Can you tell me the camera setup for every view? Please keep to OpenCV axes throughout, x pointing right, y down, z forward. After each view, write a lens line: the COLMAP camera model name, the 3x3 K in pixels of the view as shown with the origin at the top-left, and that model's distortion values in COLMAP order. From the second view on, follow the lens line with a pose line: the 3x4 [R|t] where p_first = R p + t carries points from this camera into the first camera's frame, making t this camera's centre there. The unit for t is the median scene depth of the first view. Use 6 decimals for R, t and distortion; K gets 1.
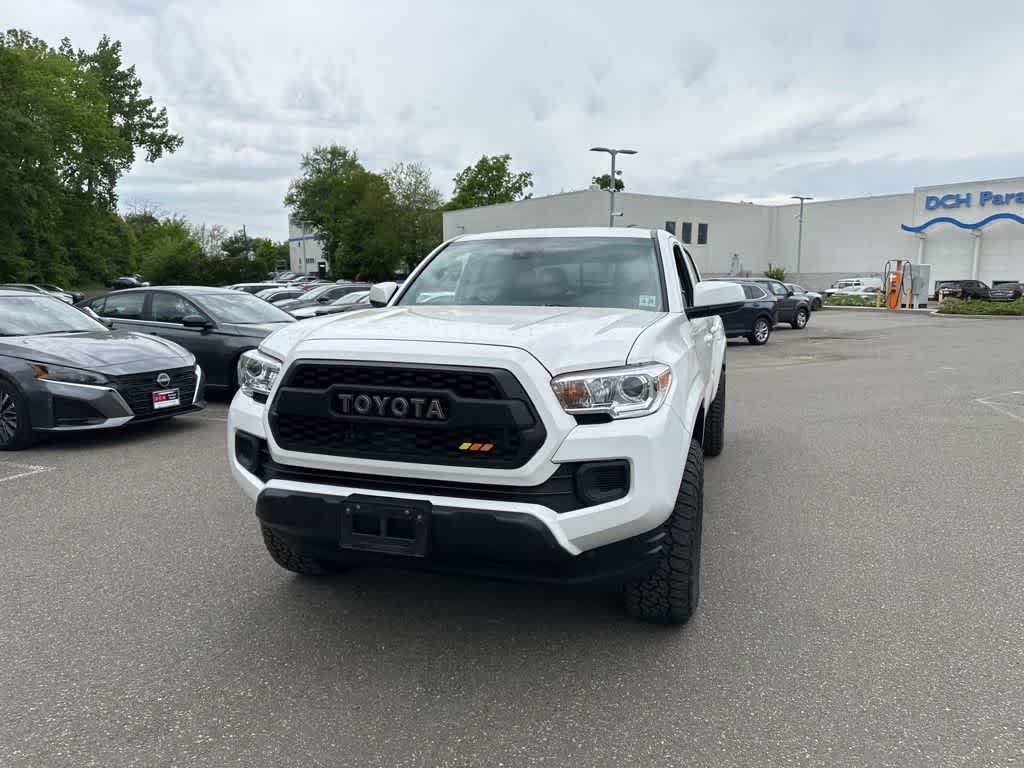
lens RADIAL K [[713.5, 0, 520.0], [0, 713.5, 379.0], [0, 0, 1]] dist [0.068175, -0.088657]
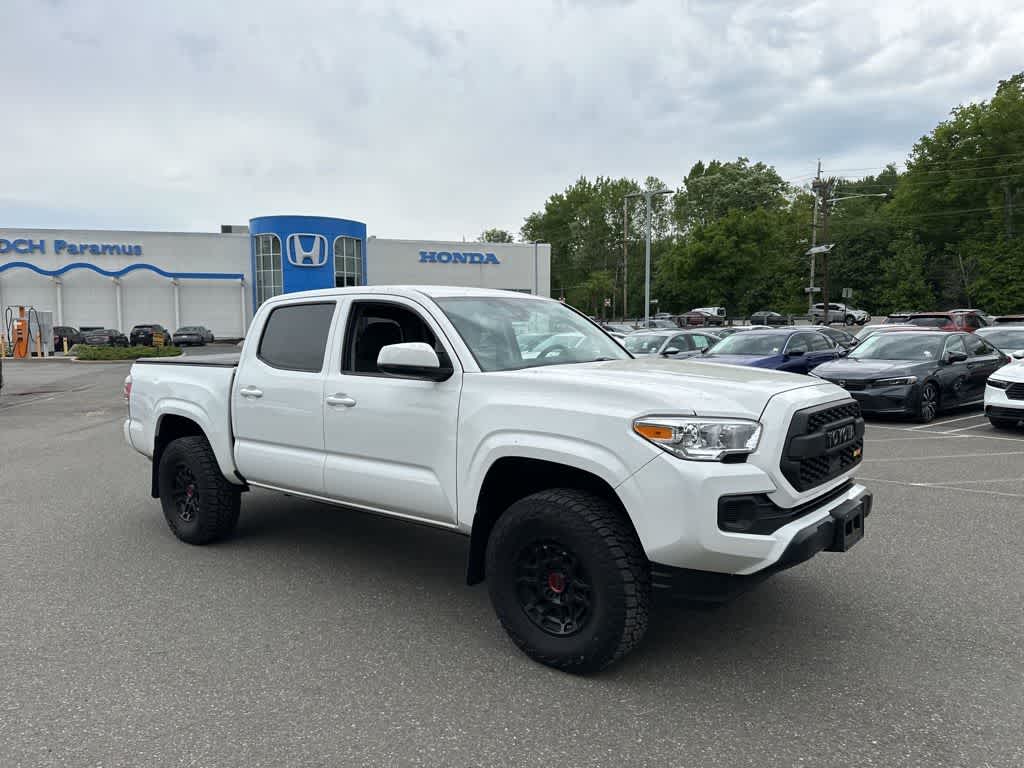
lens RADIAL K [[709.9, 0, 515.7], [0, 709.9, 383.2], [0, 0, 1]] dist [0.093022, -0.131462]
pose [[0.401603, -0.076973, 0.912573, -0.251665], [0.128662, 0.991321, 0.026994, -0.026409], [-0.906731, 0.106572, 0.408021, 0.153039]]
